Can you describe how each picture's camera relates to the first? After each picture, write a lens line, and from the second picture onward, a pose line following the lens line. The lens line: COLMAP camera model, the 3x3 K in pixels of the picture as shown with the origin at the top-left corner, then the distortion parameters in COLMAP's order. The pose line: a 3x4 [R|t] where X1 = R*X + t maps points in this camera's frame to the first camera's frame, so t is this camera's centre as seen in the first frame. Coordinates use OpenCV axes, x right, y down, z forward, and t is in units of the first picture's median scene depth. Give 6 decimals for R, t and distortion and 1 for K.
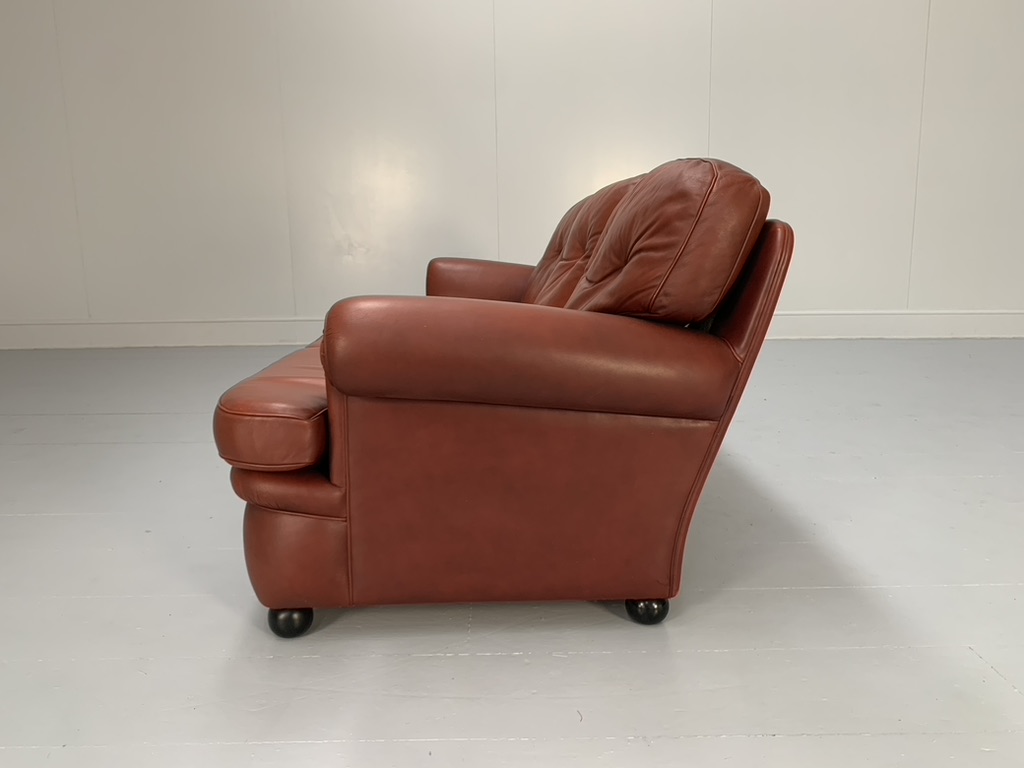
lens RADIAL K [[772.2, 0, 508.4], [0, 772.2, 386.9], [0, 0, 1]] dist [0.051332, -0.084406]
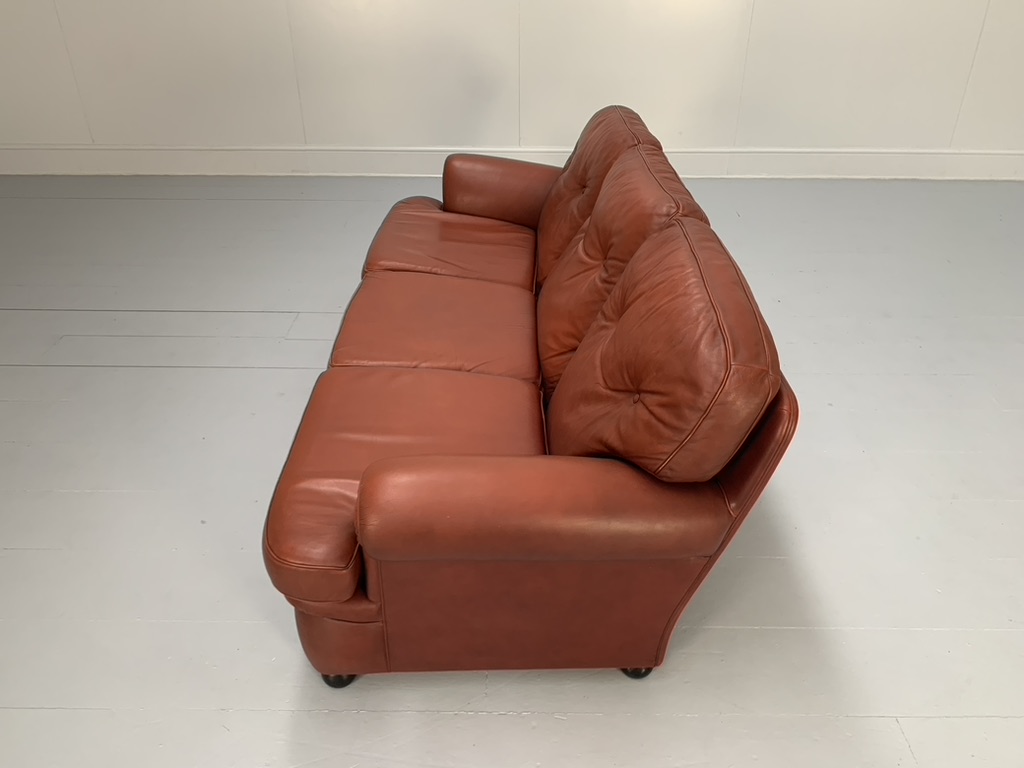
lens RADIAL K [[764.2, 0, 515.9], [0, 764.2, 385.3], [0, 0, 1]] dist [0.062132, -0.098693]
pose [[0.999772, 0.019411, -0.008931, -0.003879], [-0.015068, 0.936853, 0.349399, -0.553583], [0.015149, -0.349185, 0.936931, 0.037064]]
